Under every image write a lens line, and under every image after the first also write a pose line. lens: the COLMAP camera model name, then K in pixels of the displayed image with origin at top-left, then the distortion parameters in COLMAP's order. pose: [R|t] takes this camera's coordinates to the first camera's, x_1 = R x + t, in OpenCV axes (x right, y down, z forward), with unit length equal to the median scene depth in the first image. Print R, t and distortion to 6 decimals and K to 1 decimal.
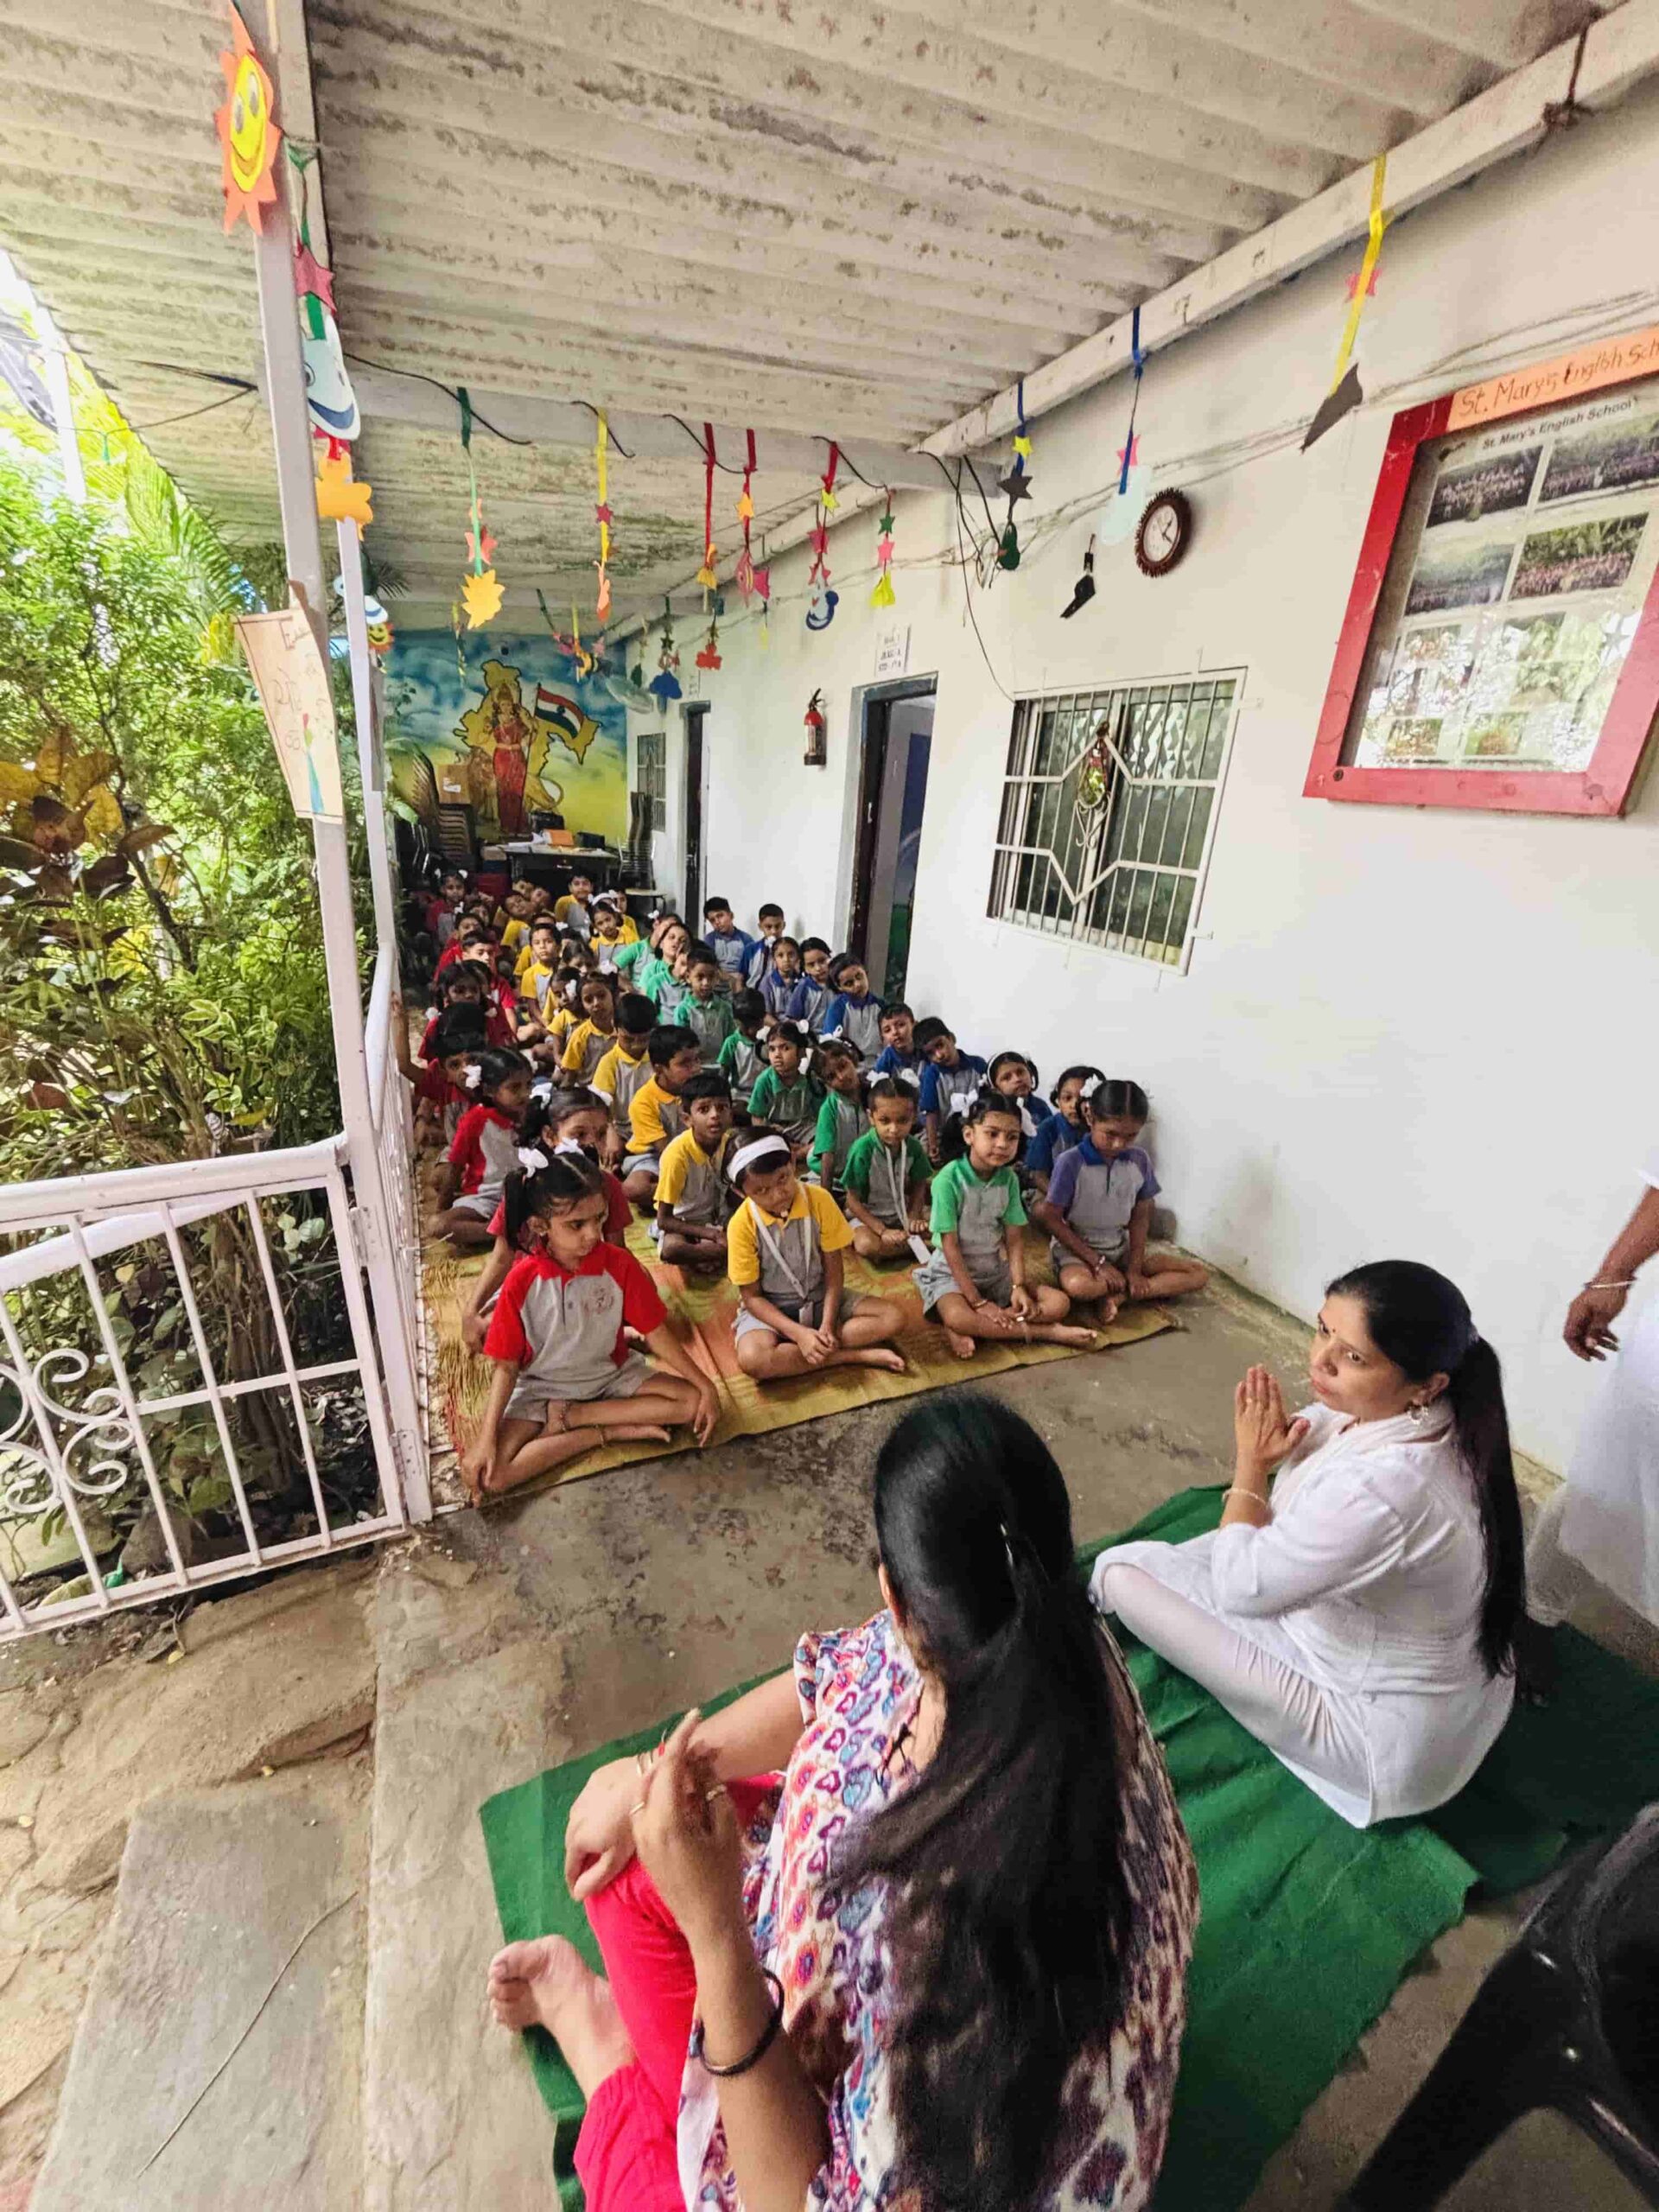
lens RADIAL K [[900.4, 0, 823.1], [0, 900.4, 1096.3], [0, 0, 1]] dist [0.011953, -0.005307]
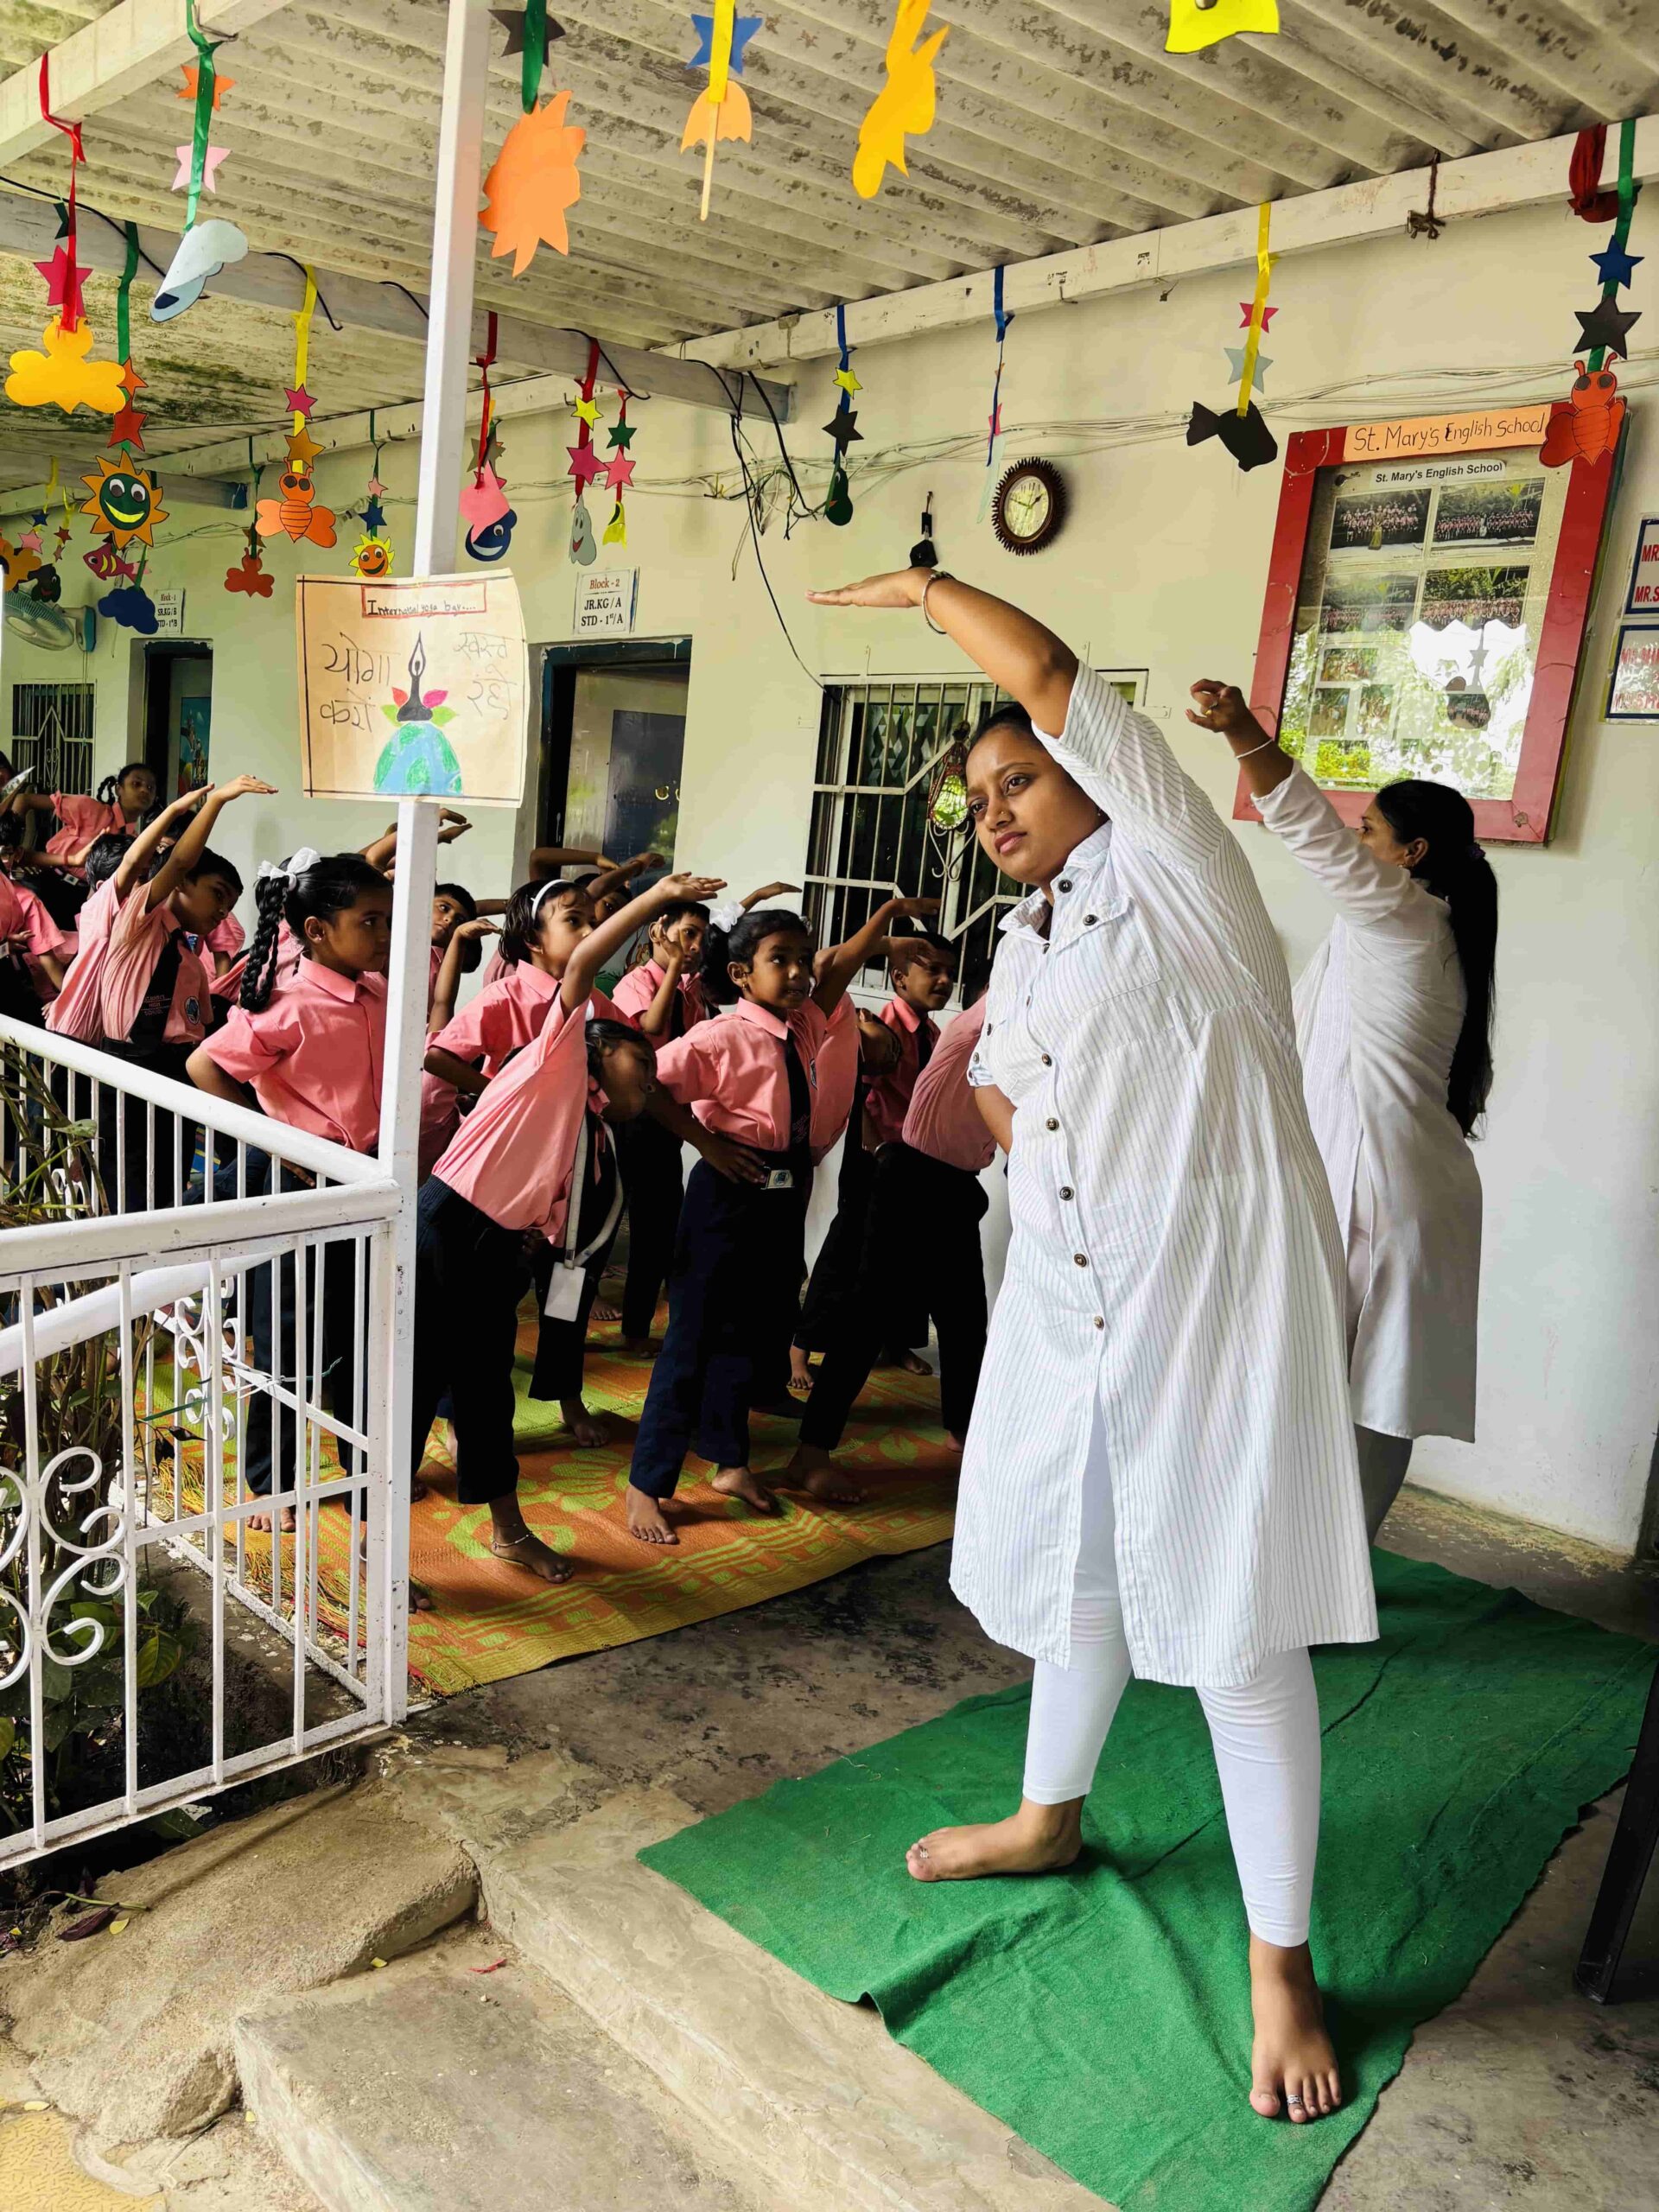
lens RADIAL K [[1701.0, 0, 829.5], [0, 1701.0, 1106.0], [0, 0, 1]] dist [0.066234, -0.099250]
pose [[0.936986, -0.027015, 0.348320, -0.481204], [0.080220, 0.987004, -0.139241, 0.161461], [-0.340032, 0.158409, 0.926976, -0.406968]]
